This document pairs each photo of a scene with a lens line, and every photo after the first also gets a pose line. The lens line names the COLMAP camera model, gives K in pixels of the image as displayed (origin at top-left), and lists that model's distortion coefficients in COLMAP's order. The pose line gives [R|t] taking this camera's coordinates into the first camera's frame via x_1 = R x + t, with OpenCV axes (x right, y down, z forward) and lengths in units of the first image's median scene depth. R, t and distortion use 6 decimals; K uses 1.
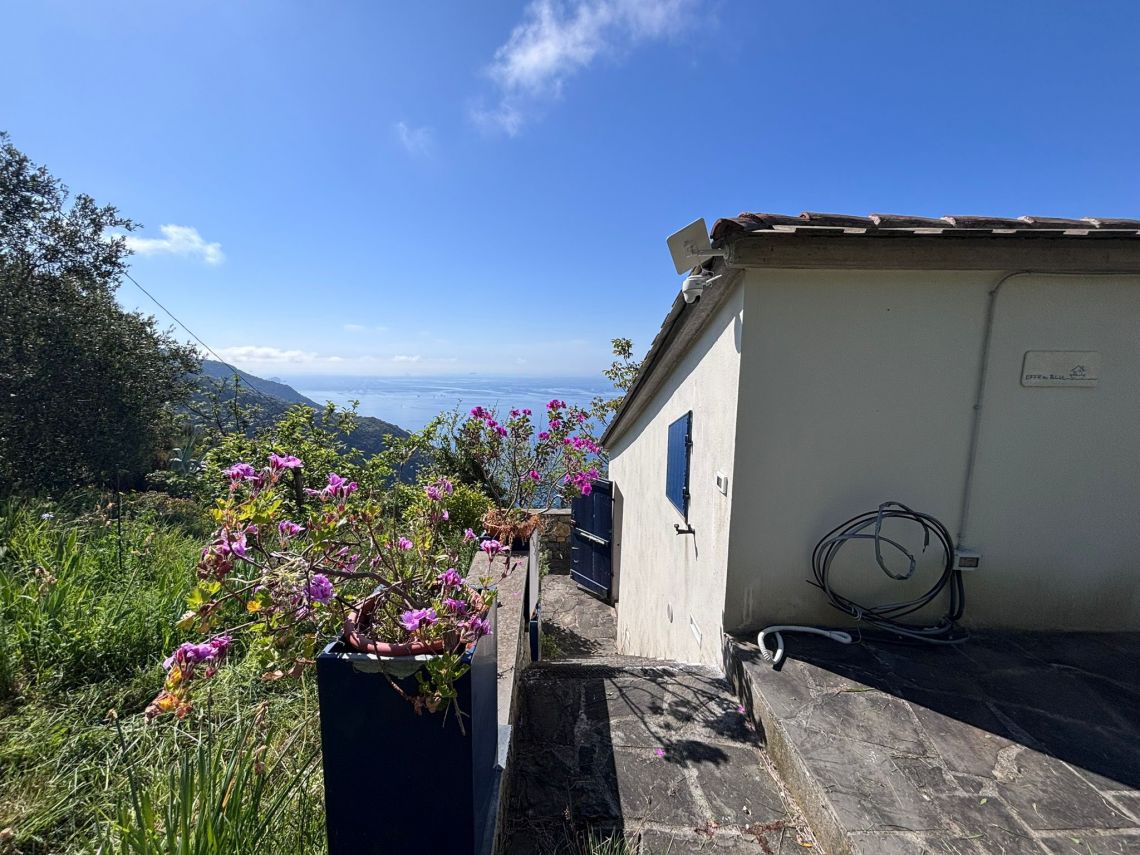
lens RADIAL K [[460.0, 0, 570.6], [0, 460.0, 417.7], [0, 0, 1]] dist [-0.008918, -0.000179]
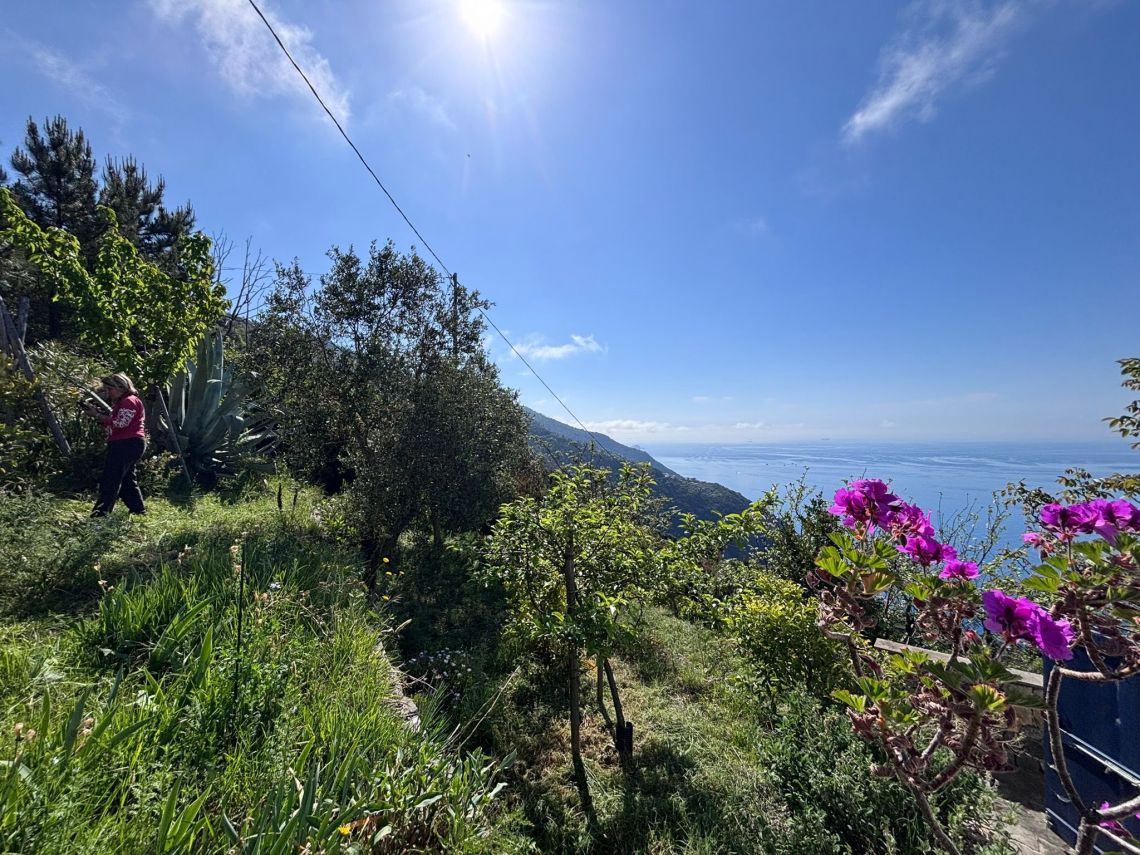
lens RADIAL K [[454.8, 0, 574.4], [0, 454.8, 426.0], [0, 0, 1]] dist [-0.001022, -0.000114]
pose [[0.757796, -0.033978, -0.651606, -0.151298], [-0.050104, 0.992664, -0.110032, -0.018272], [0.650565, 0.116030, 0.750535, 0.661239]]
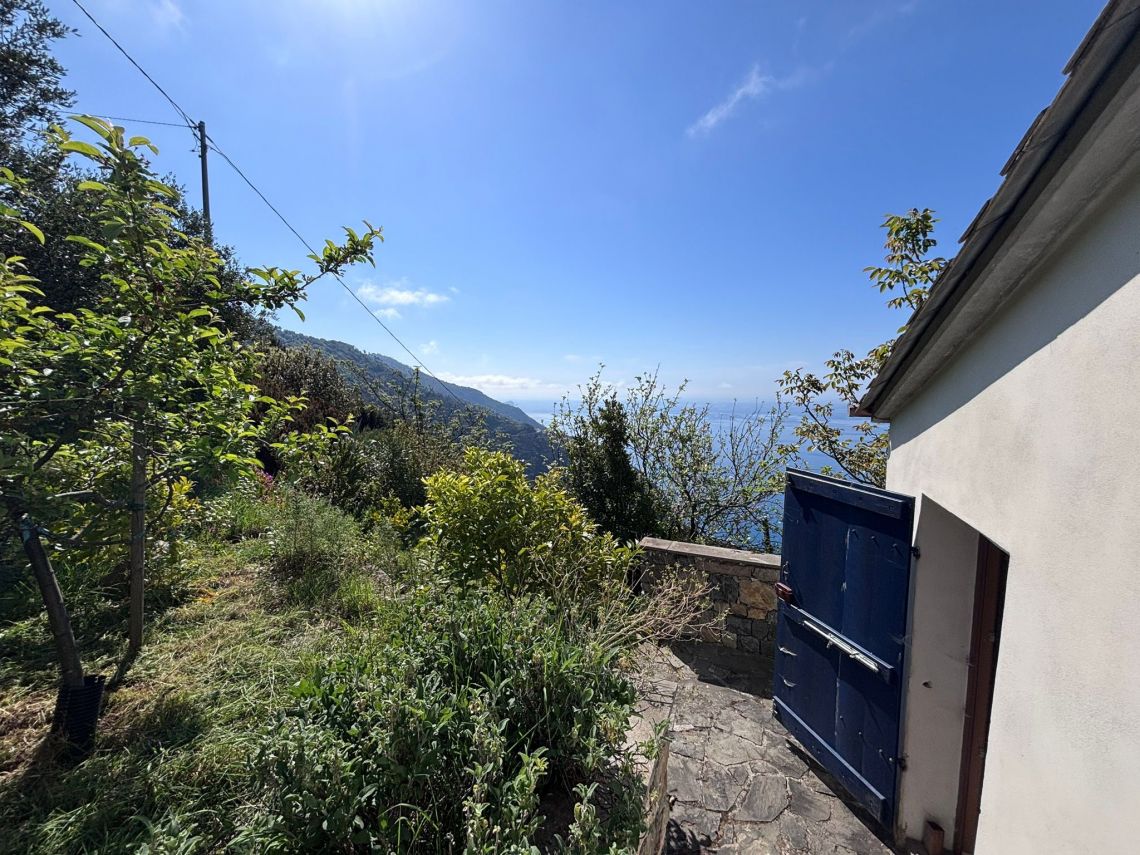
lens RADIAL K [[448.7, 0, 567.8], [0, 448.7, 424.4], [0, 0, 1]] dist [-0.032917, 0.016624]
pose [[0.897109, 0.025093, -0.441096, 0.007740], [-0.047021, 0.998138, -0.038852, 0.270681], [0.439299, 0.055595, 0.896619, 1.447409]]
